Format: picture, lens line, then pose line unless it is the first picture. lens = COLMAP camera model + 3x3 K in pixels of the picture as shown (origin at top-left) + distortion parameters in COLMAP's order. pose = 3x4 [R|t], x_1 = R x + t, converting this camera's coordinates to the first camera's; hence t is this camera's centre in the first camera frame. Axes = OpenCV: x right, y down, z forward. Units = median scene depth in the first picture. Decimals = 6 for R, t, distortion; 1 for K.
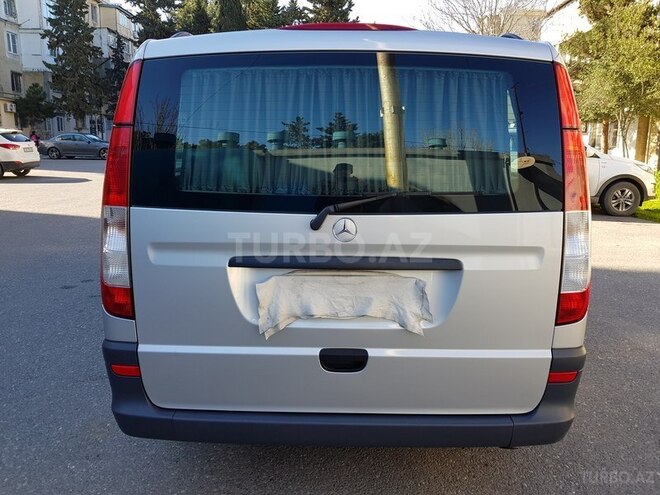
lens RADIAL K [[514.4, 0, 329.3], [0, 514.4, 247.6], [0, 0, 1]] dist [0.041009, -0.036782]
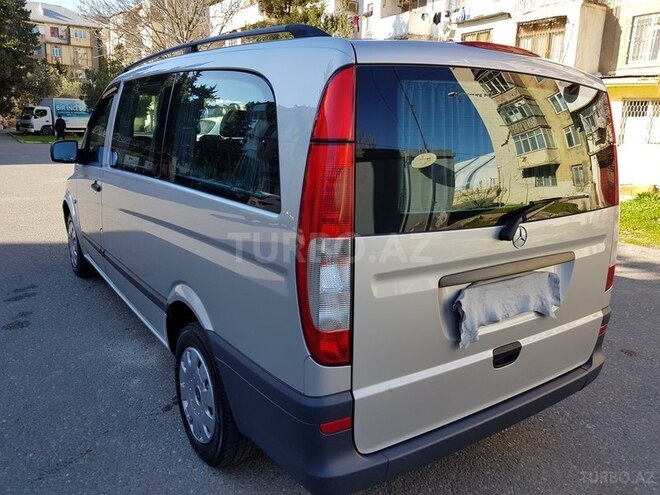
lens RADIAL K [[514.4, 0, 325.8], [0, 514.4, 244.6], [0, 0, 1]] dist [0.041009, -0.036782]
pose [[0.819870, -0.112079, 0.561473, -0.879984], [0.093901, 0.993696, 0.061243, -0.119340], [-0.564797, 0.002511, 0.825226, 0.307190]]
